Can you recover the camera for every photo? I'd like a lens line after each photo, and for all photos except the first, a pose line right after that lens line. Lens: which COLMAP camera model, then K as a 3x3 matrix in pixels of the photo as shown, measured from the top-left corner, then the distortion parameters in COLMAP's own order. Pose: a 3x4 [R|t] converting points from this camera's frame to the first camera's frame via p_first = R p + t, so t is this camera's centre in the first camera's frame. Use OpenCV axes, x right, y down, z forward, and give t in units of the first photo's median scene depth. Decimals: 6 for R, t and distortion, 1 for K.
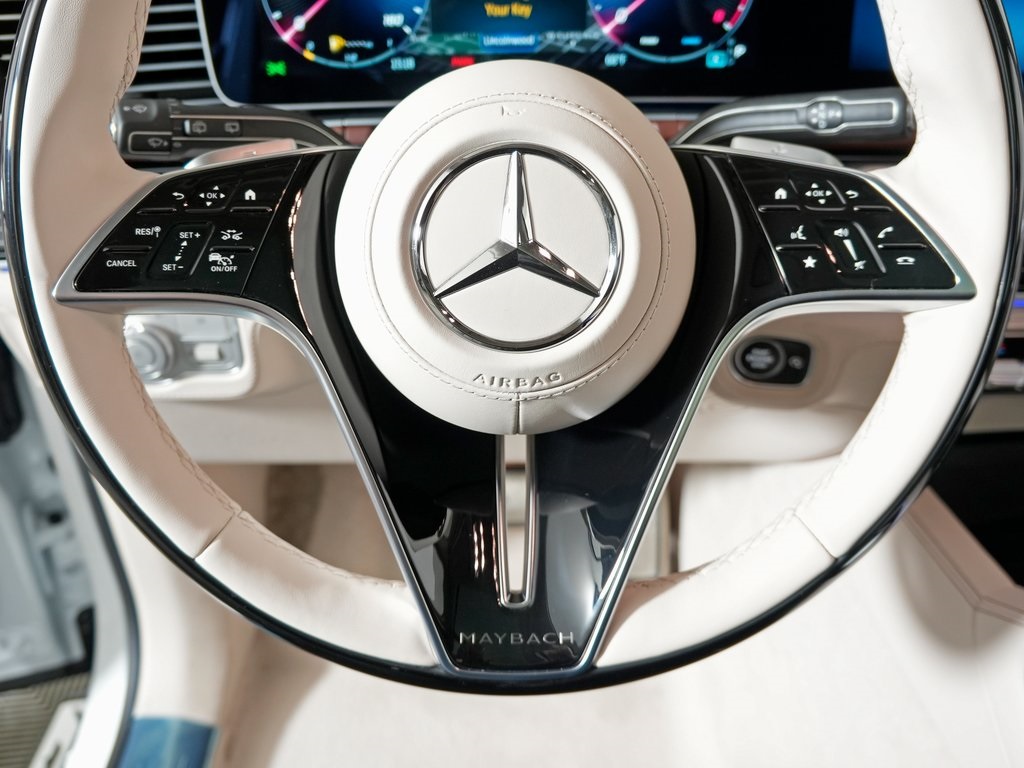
lens RADIAL K [[936.9, 0, 512.0], [0, 936.9, 384.0], [0, 0, 1]] dist [-0.126375, -0.000804]
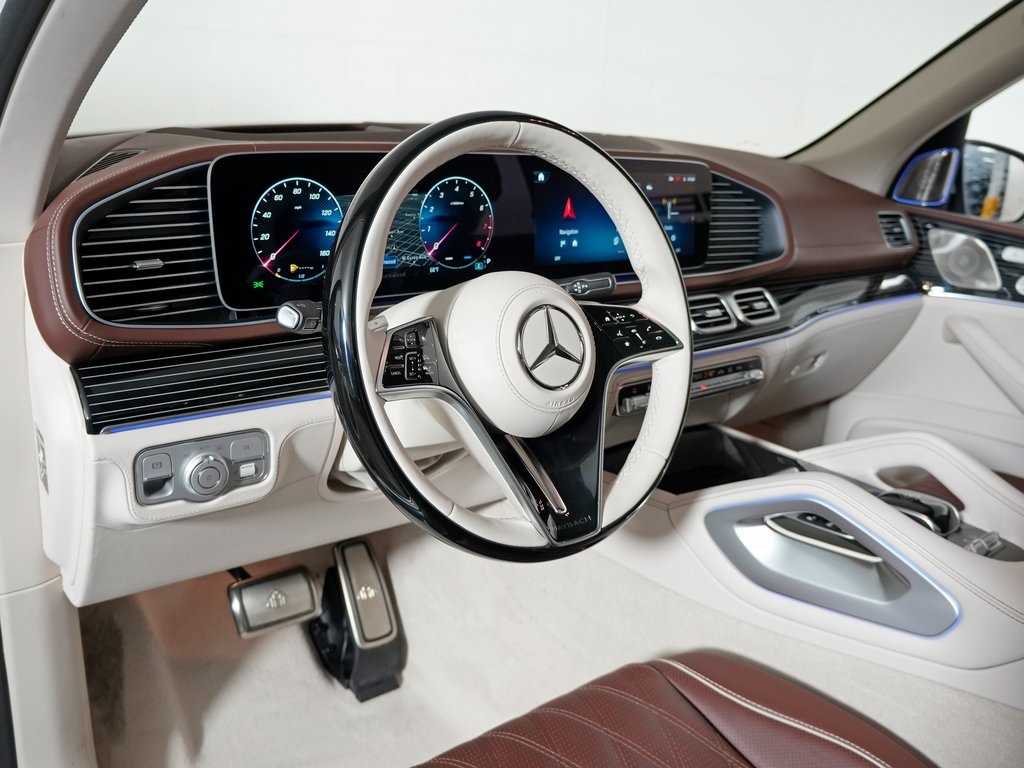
lens RADIAL K [[936.9, 0, 512.0], [0, 936.9, 384.0], [0, 0, 1]] dist [-0.126375, -0.000804]
pose [[0.776237, -0.122131, 0.618498, -1.431514], [0.248821, 0.960763, -0.122564, 0.195091], [-0.579261, 0.249034, 0.776169, -0.704891]]
